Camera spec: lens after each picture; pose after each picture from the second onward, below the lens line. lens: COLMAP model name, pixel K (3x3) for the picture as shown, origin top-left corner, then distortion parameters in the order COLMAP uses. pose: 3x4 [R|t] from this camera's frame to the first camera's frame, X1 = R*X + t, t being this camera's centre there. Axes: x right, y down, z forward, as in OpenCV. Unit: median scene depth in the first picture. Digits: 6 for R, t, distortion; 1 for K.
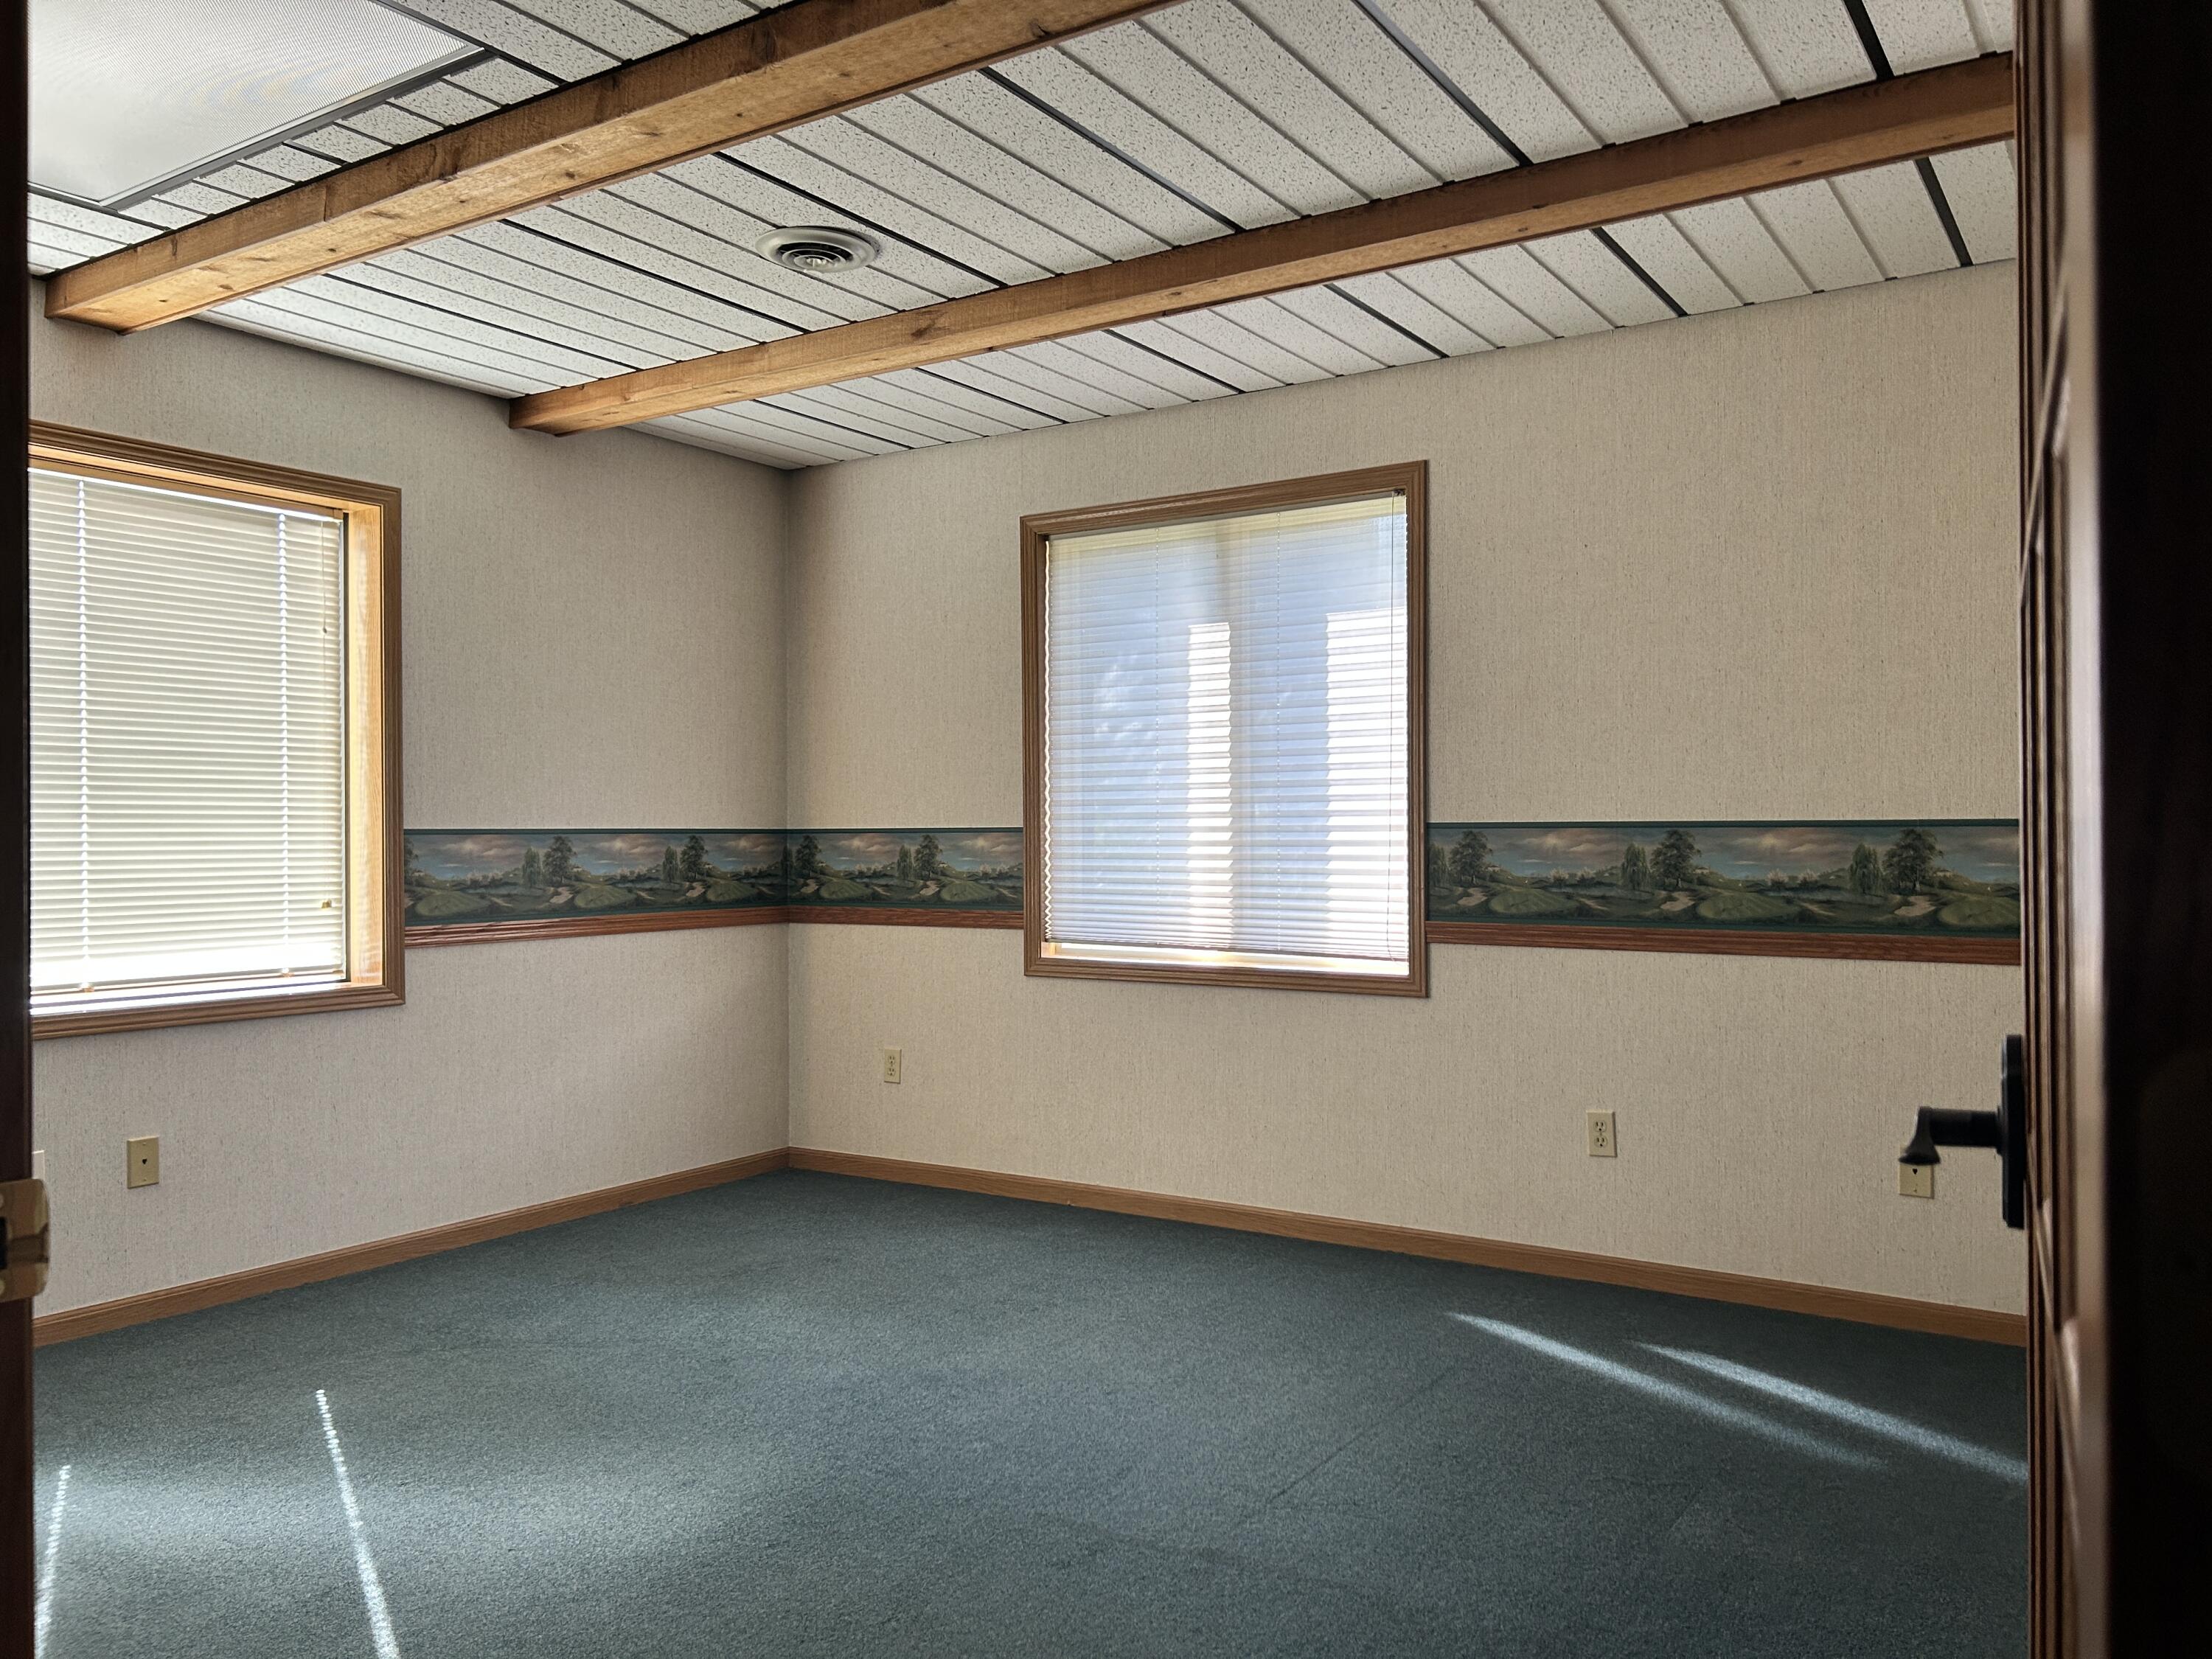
lens RADIAL K [[1678.8, 0, 1092.4], [0, 1678.8, 842.3], [0, 0, 1]] dist [0.051546, -0.049457]
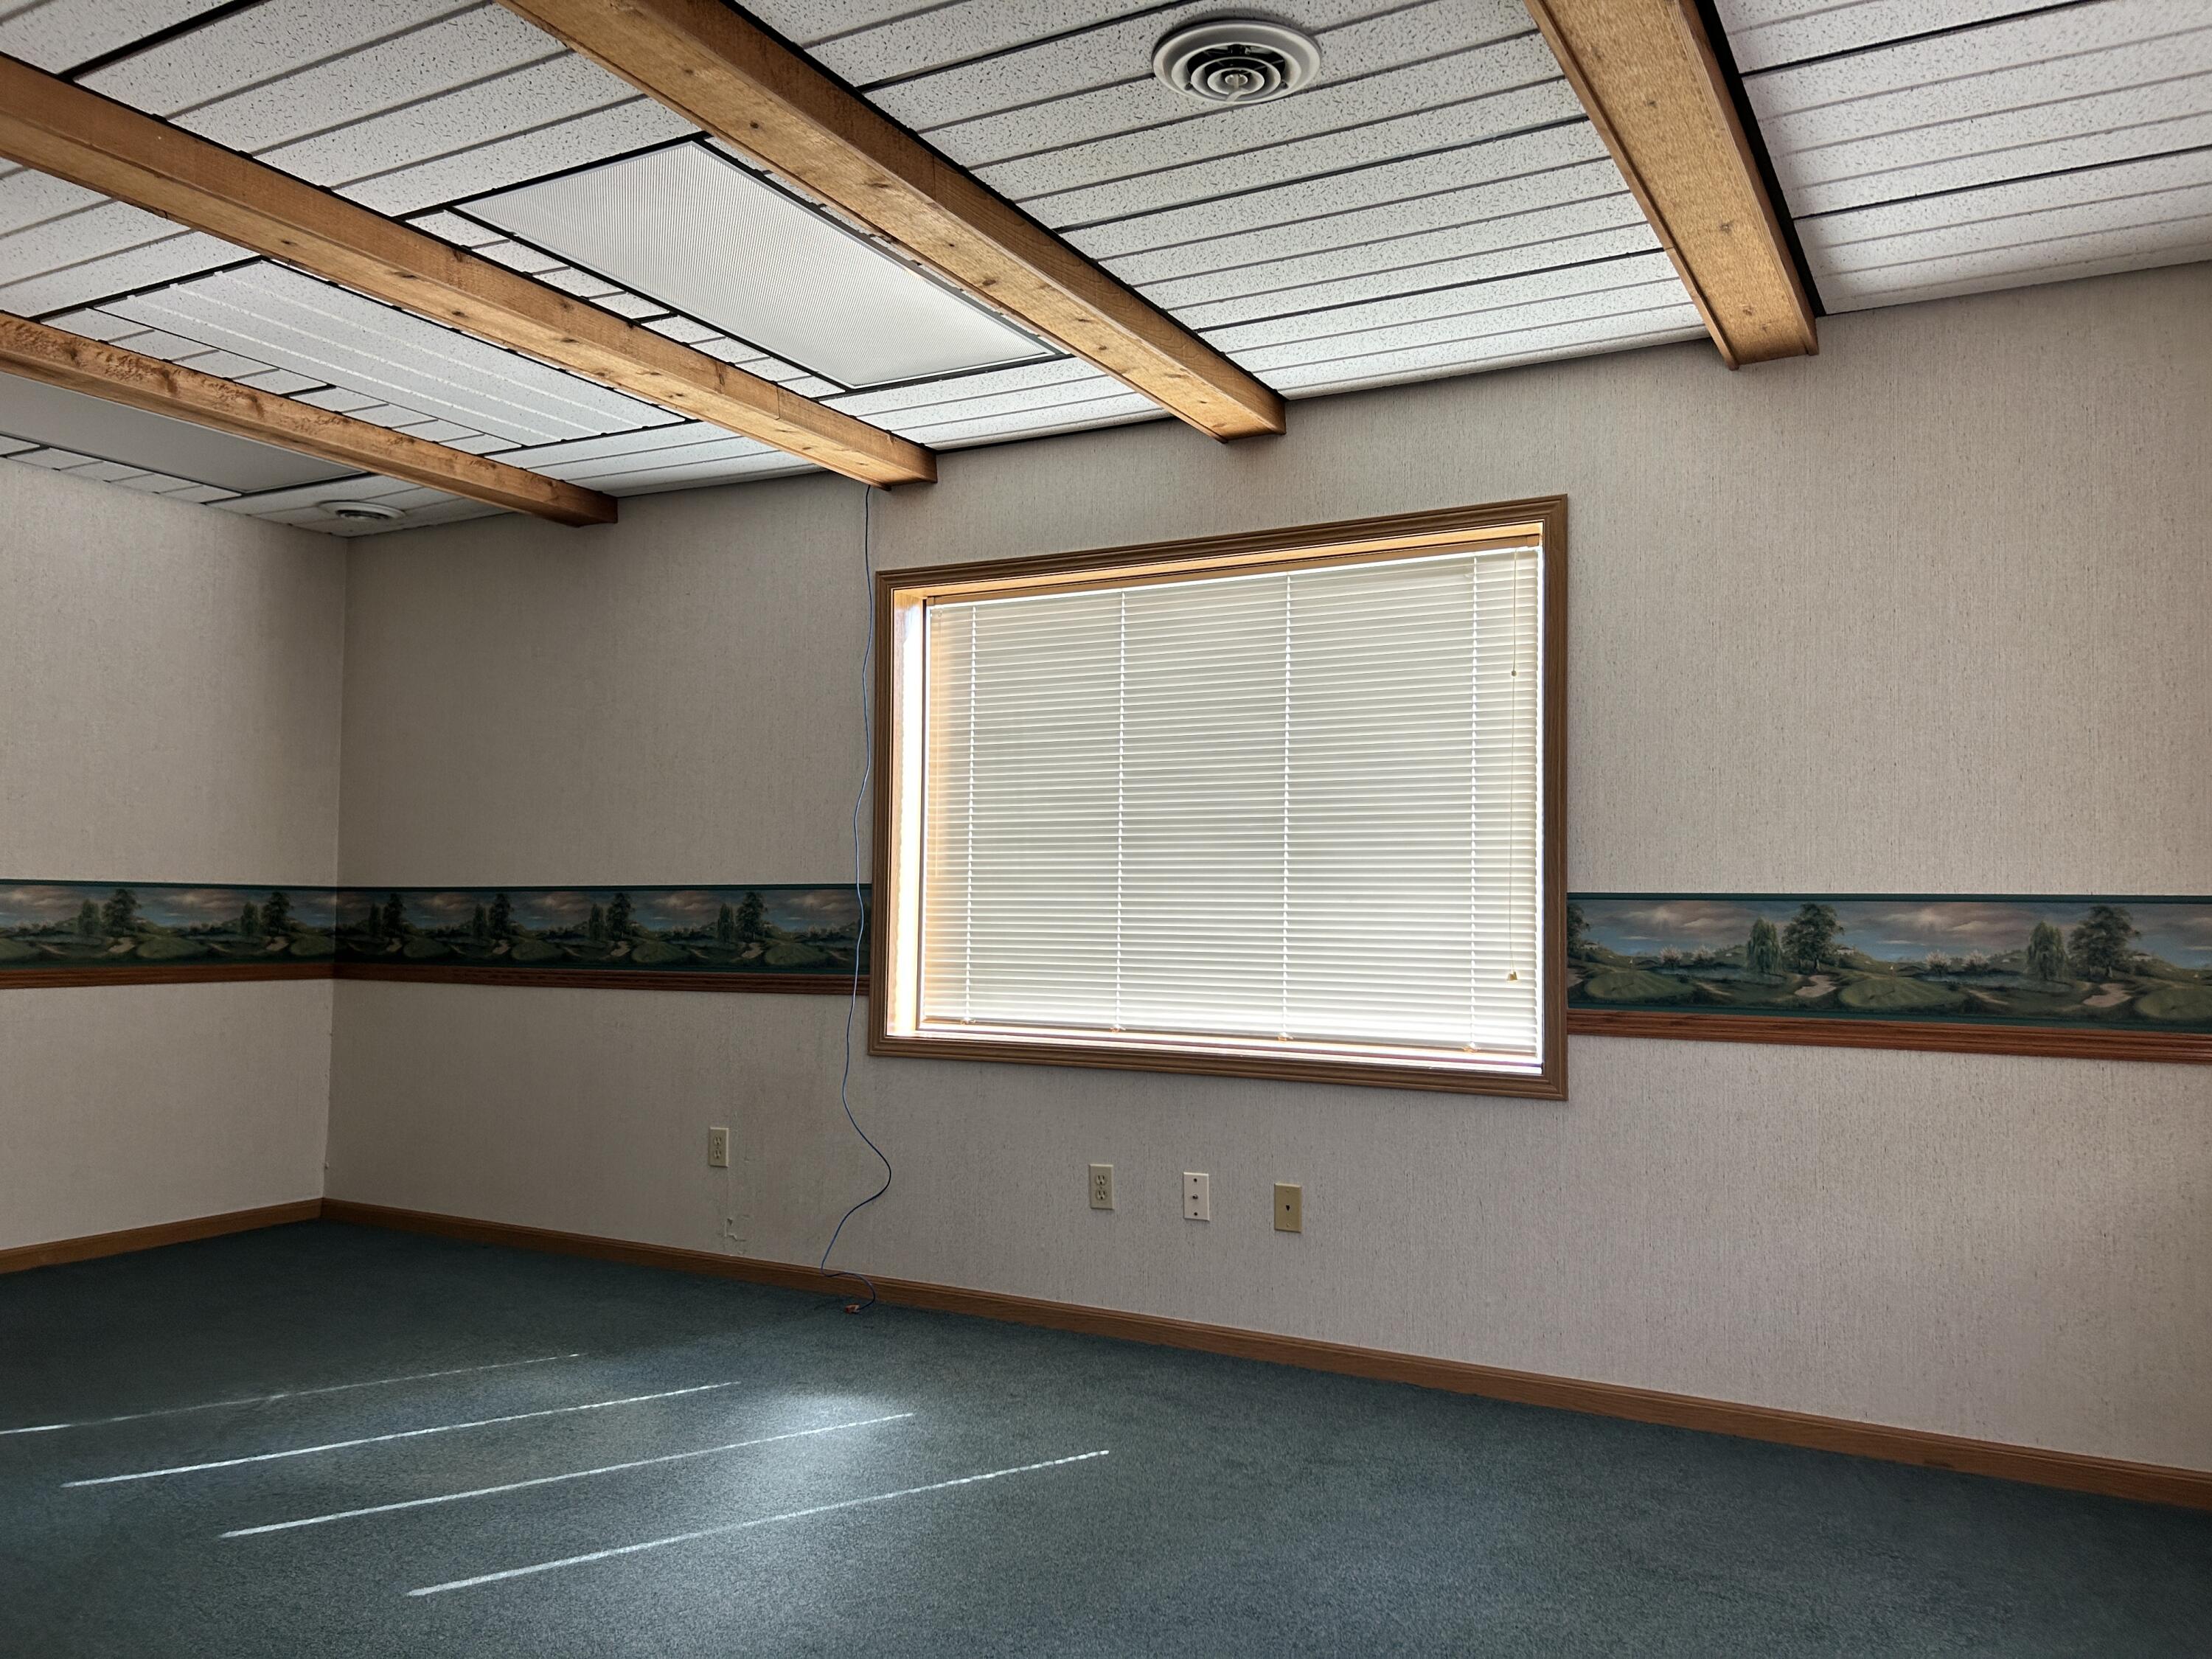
lens RADIAL K [[1678.8, 0, 1106.3], [0, 1678.8, 850.2], [0, 0, 1]] dist [0.051546, -0.049457]
pose [[0.070239, -0.027809, -0.997142, 0.643408], [-0.013757, 0.999489, -0.028843, -0.002412], [0.997435, 0.015744, 0.069821, 1.093223]]
